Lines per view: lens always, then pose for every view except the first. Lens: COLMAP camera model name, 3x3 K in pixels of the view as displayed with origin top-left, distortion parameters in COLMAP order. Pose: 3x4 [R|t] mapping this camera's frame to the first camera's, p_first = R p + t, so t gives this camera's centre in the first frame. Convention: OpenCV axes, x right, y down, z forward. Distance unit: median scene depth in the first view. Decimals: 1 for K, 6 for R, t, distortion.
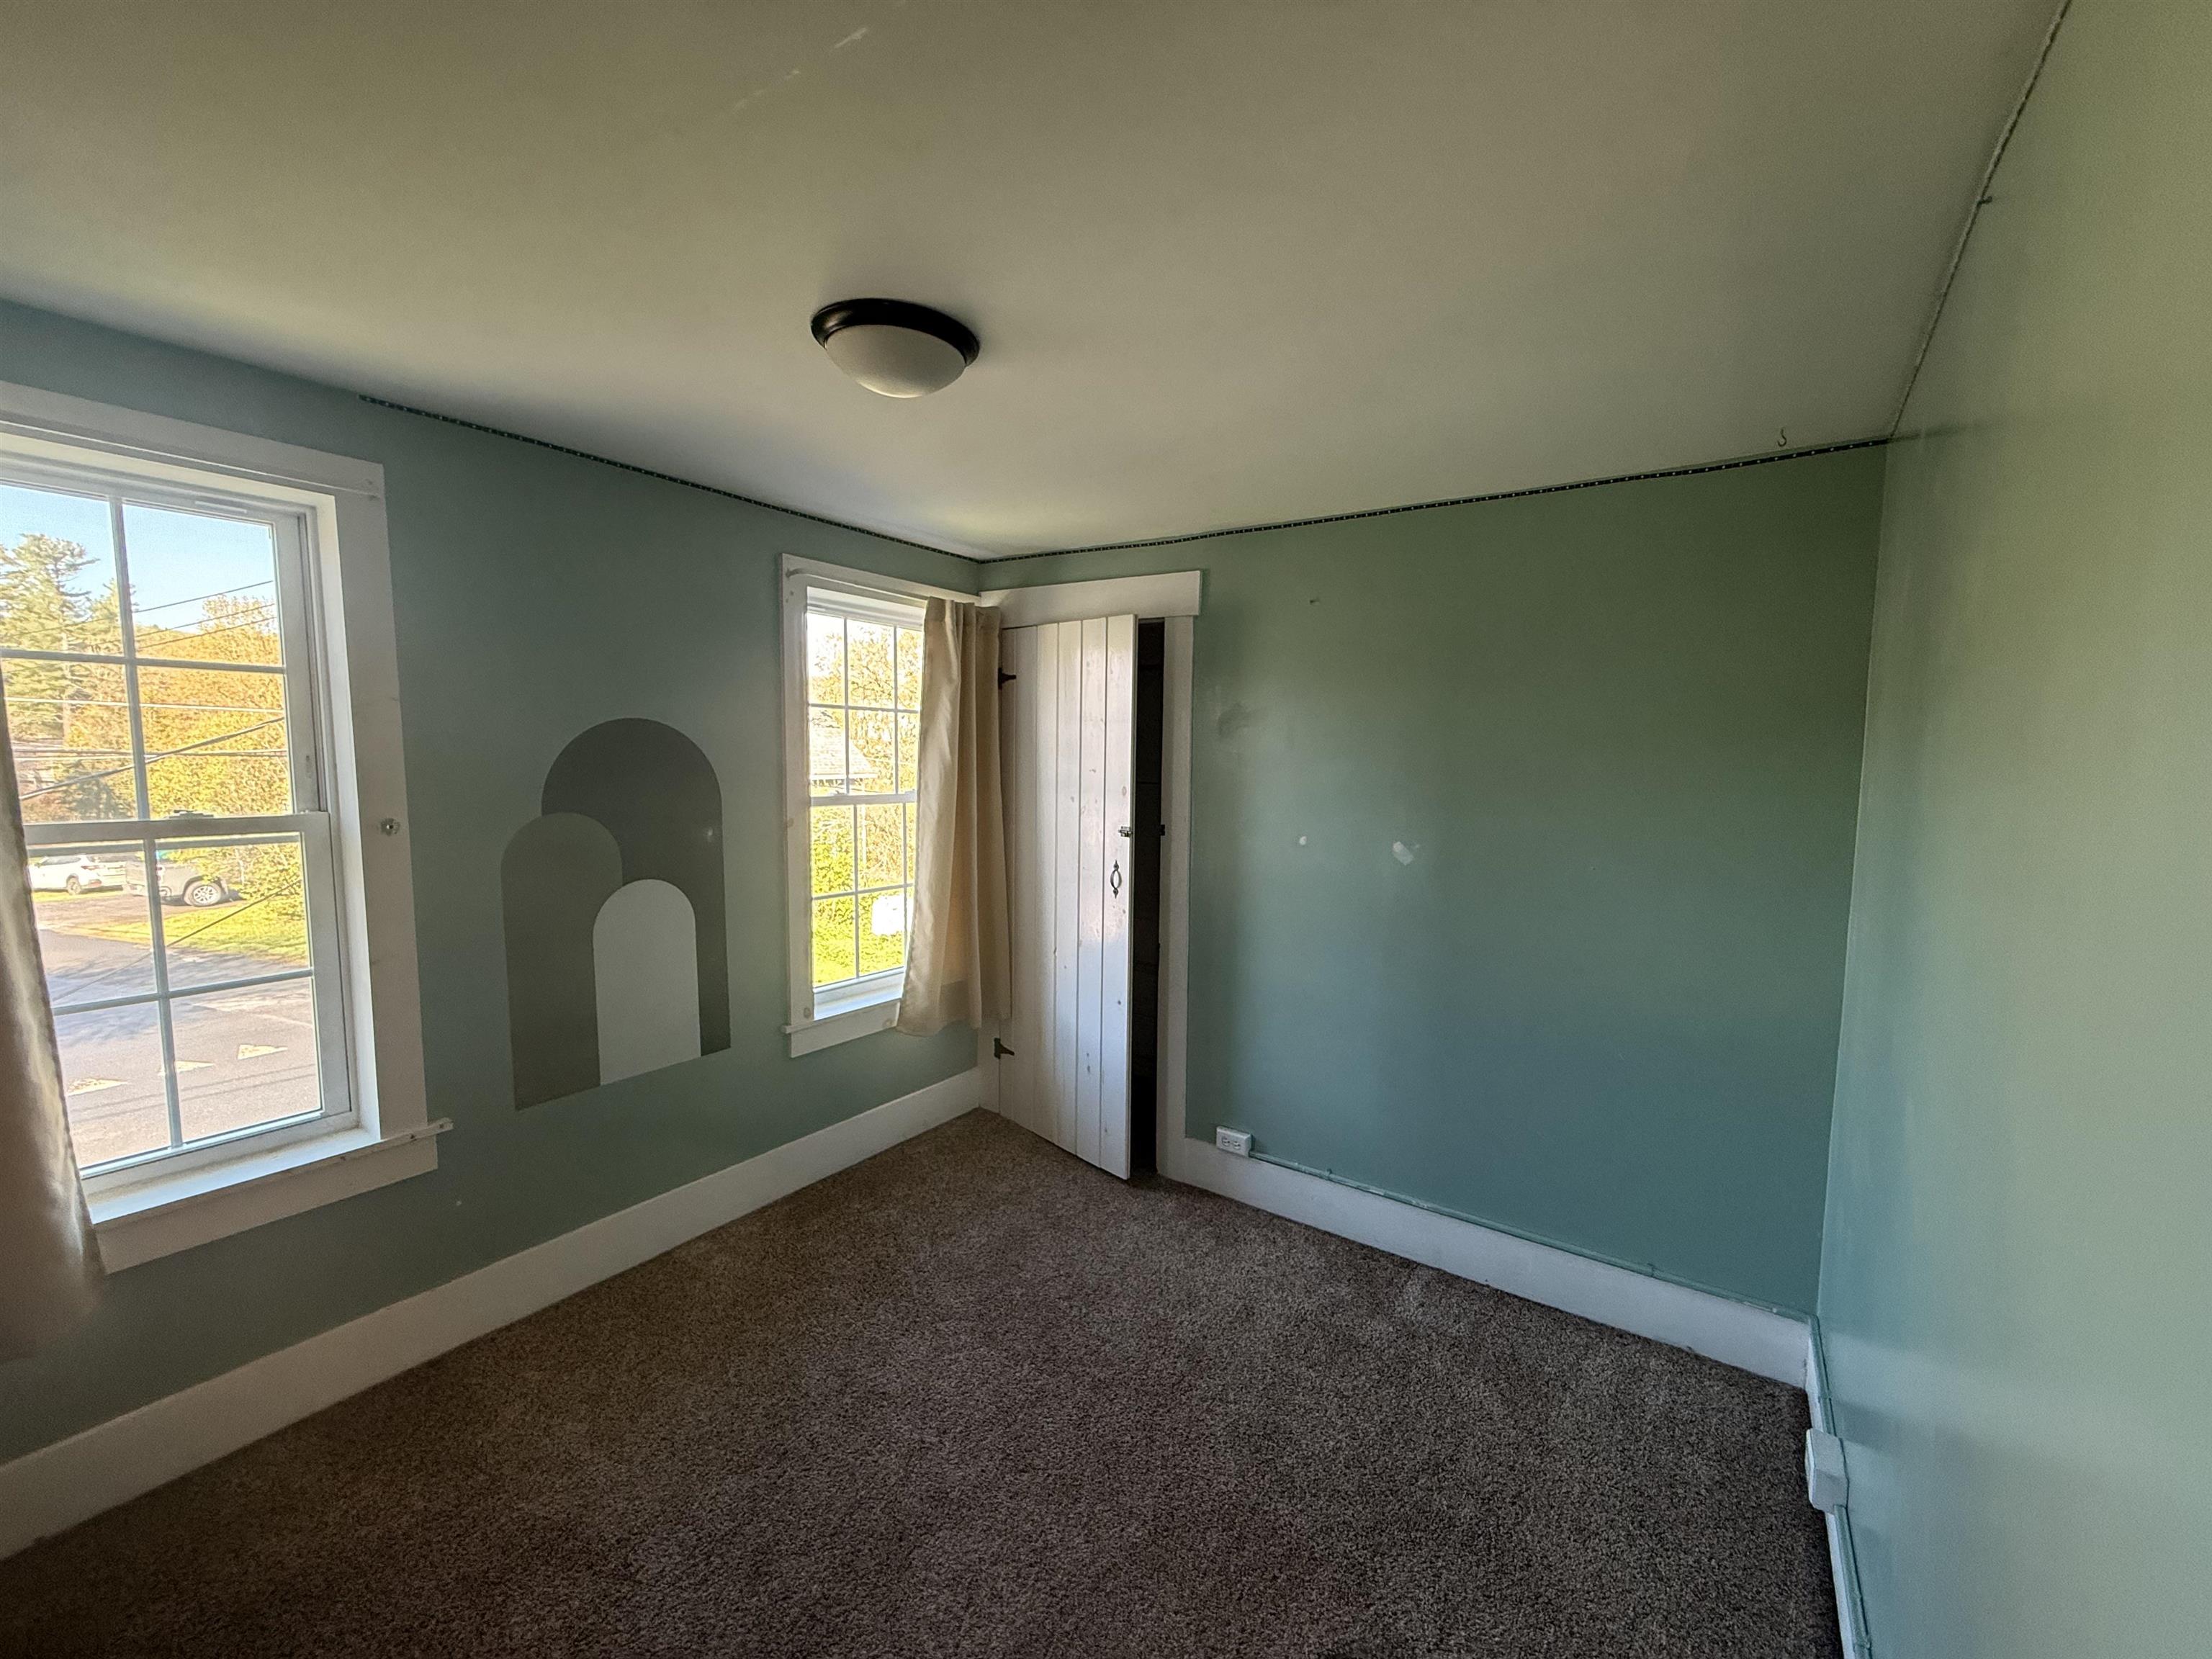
lens RADIAL K [[875.8, 0, 1092.9], [0, 875.8, 813.8], [0, 0, 1]] dist [0.000966, 0.000112]
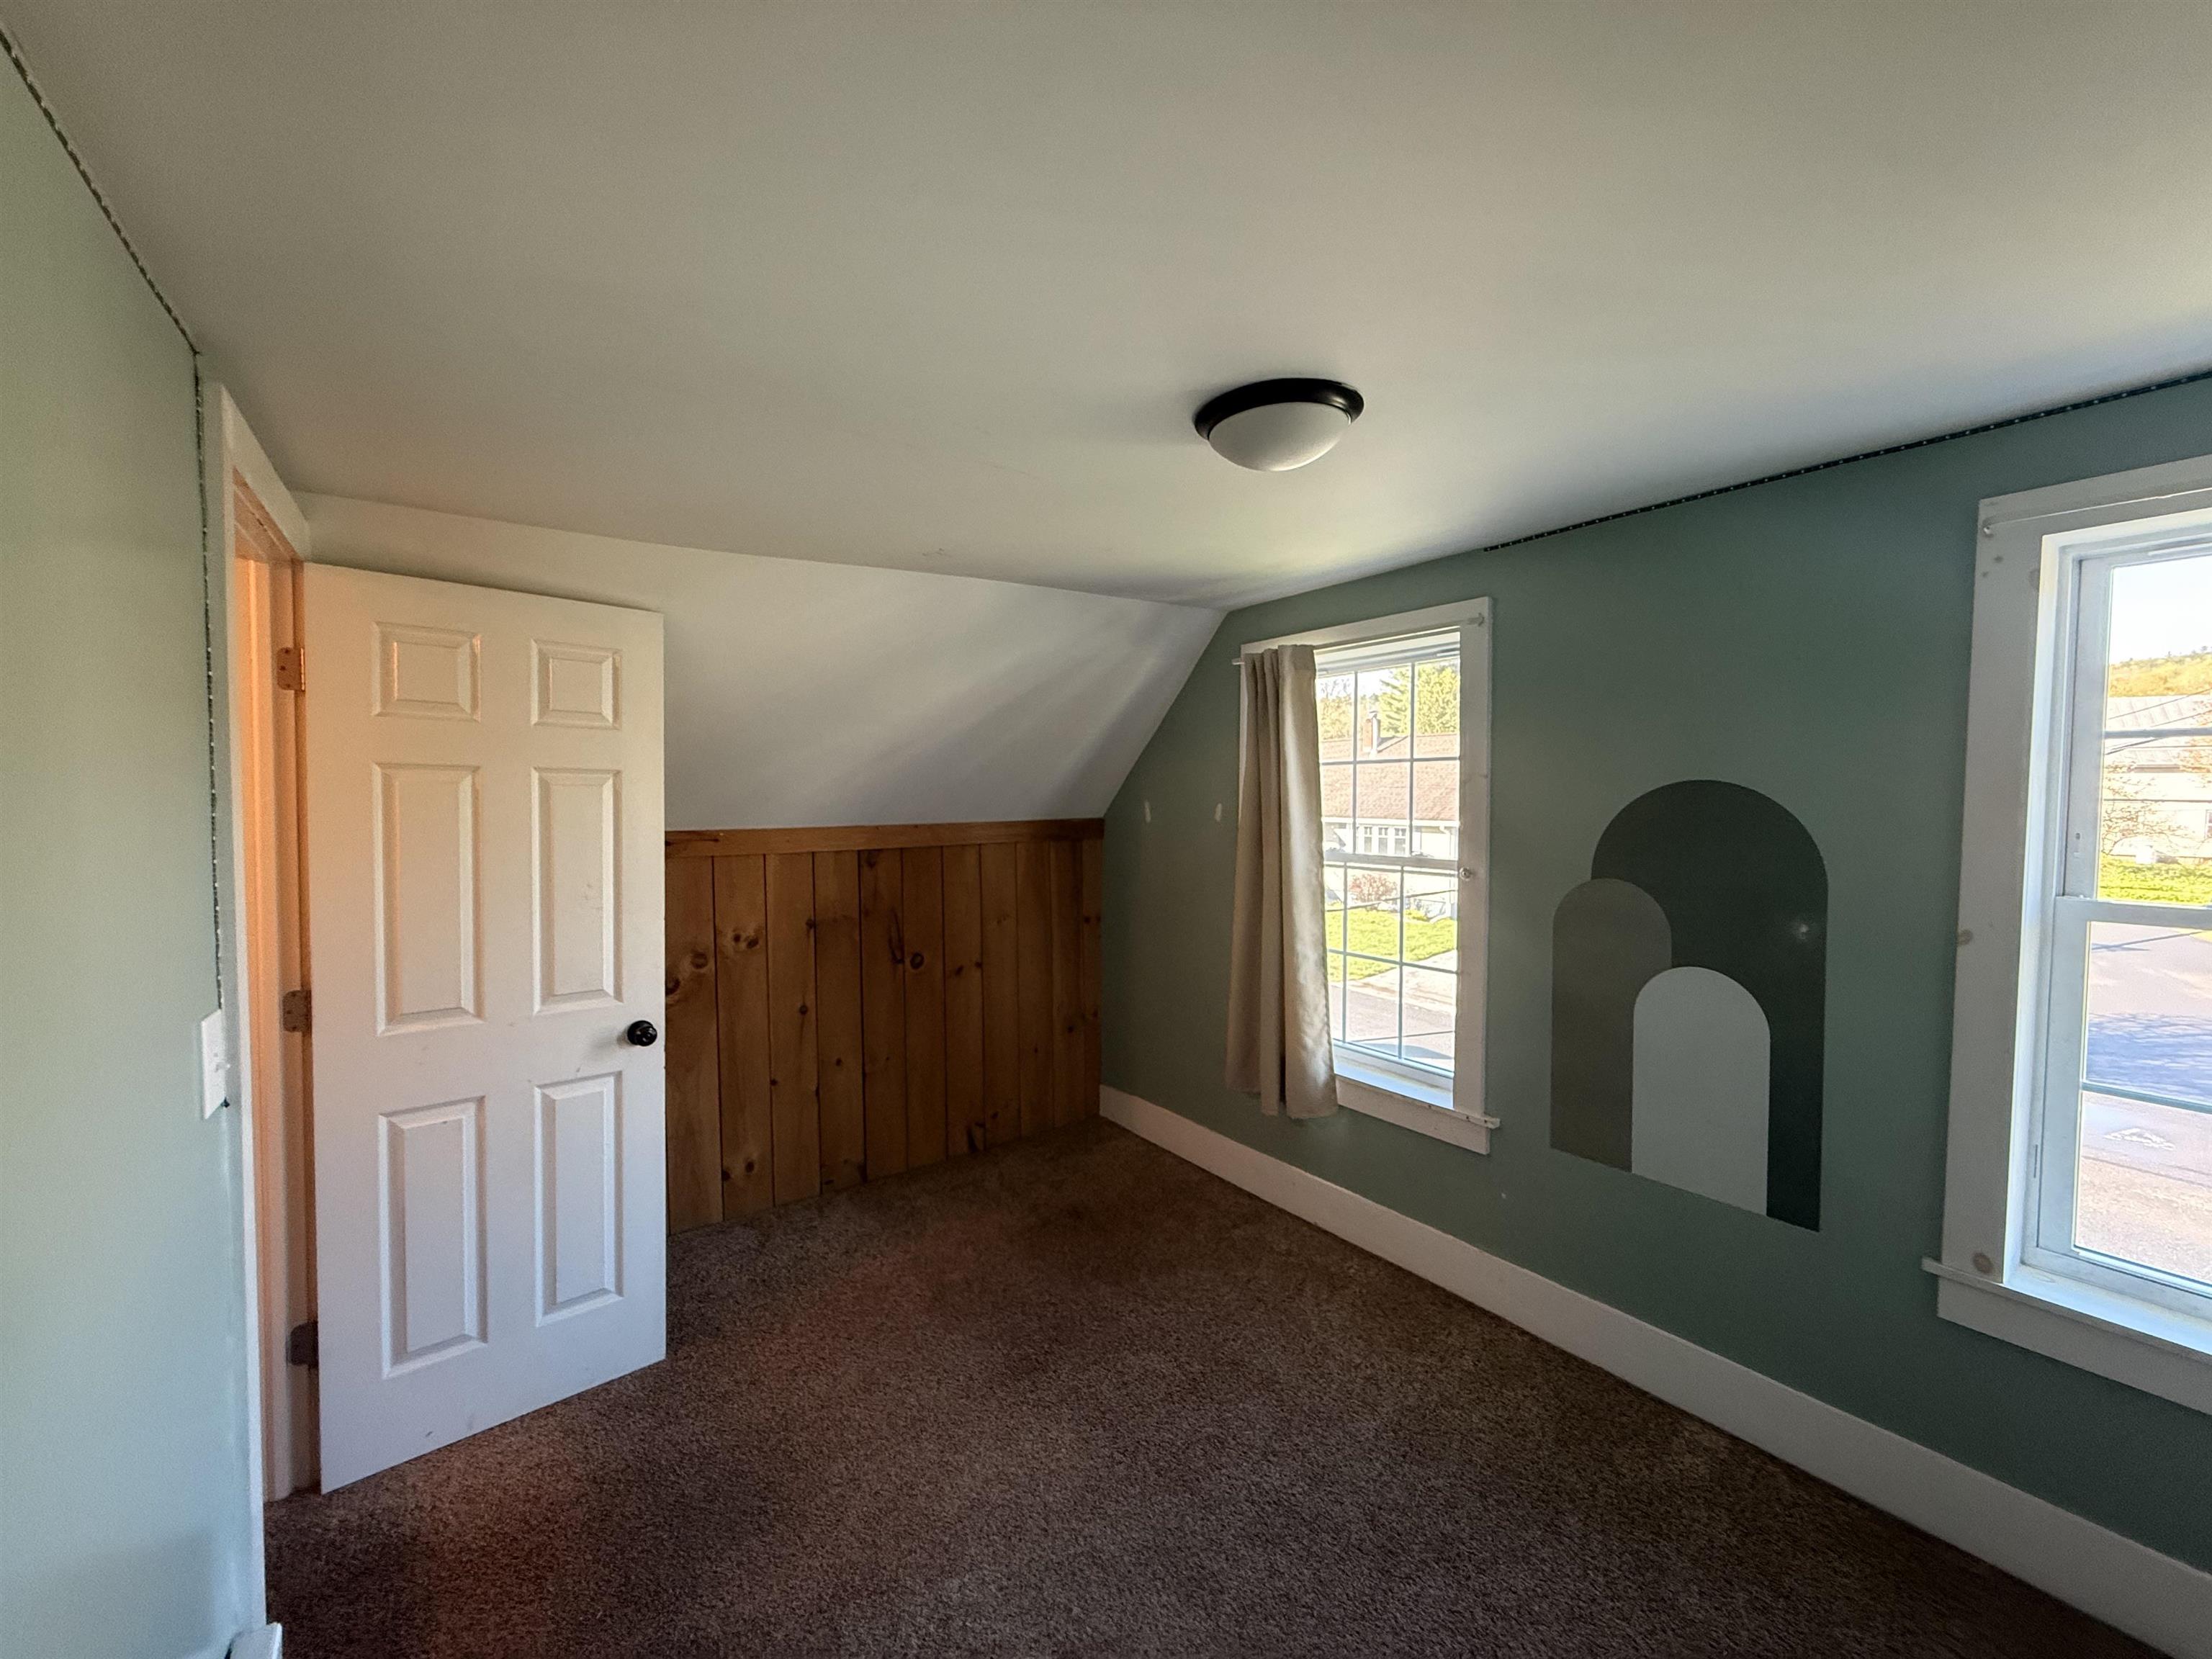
lens RADIAL K [[875.8, 0, 1093.9], [0, 875.8, 845.9], [0, 0, 1]] dist [0.000966, 0.000112]
pose [[-0.296486, 0.029332, -0.954587, 0.532512], [-0.088813, 0.994350, 0.058138, -0.044565], [0.950899, 0.102017, -0.292206, 0.739921]]
